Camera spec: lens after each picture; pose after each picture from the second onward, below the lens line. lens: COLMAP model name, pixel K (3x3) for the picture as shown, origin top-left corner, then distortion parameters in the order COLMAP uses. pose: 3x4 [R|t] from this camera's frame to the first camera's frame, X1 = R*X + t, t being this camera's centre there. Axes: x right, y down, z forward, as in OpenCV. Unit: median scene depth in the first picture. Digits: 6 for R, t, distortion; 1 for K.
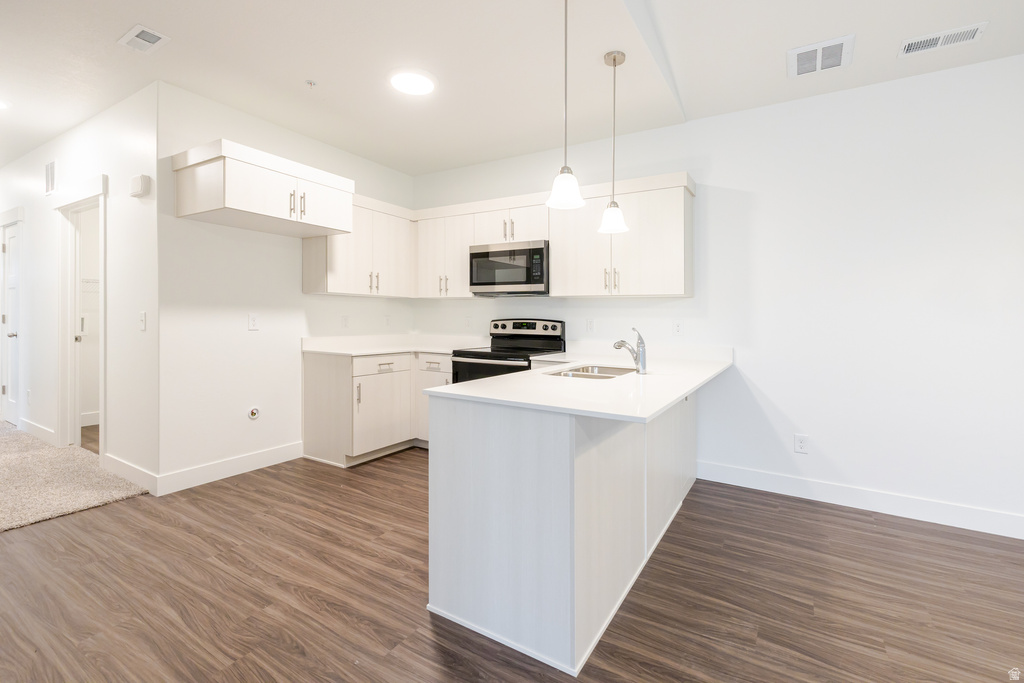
lens RADIAL K [[446.8, 0, 512.7], [0, 446.8, 319.4], [0, 0, 1]] dist [0.000577, 0.000099]
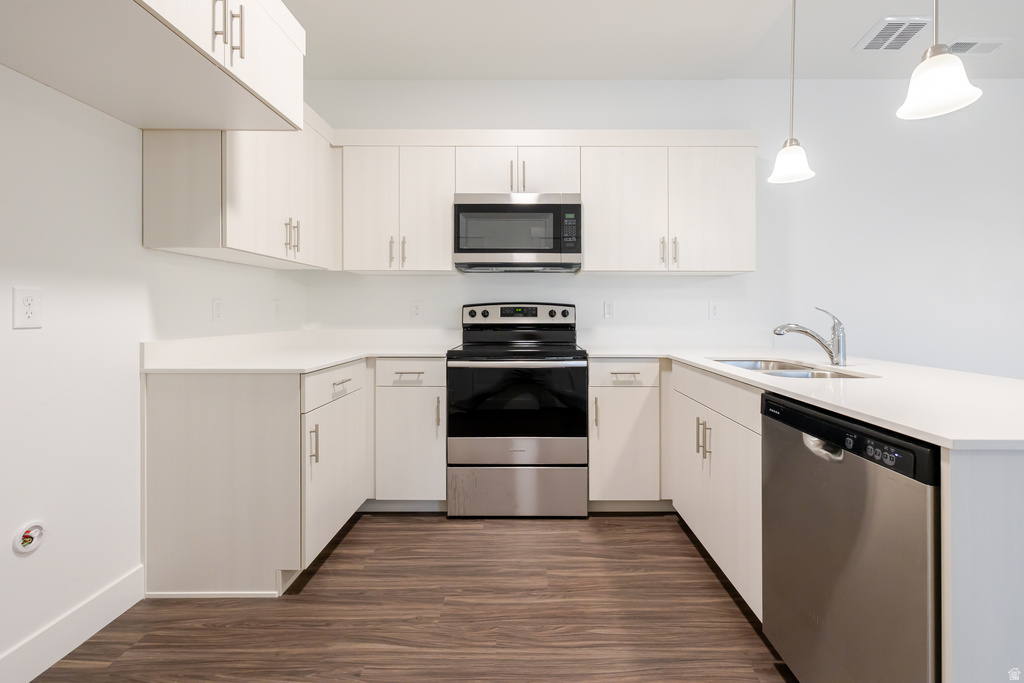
lens RADIAL K [[443.2, 0, 517.0], [0, 443.2, 309.6], [0, 0, 1]] dist [0.001689, 0.000350]
pose [[0.858069, -0.009665, 0.513444, -0.373295], [0.013110, 0.999909, -0.003087, 0.013116], [-0.513368, 0.009380, 0.858117, 0.401774]]
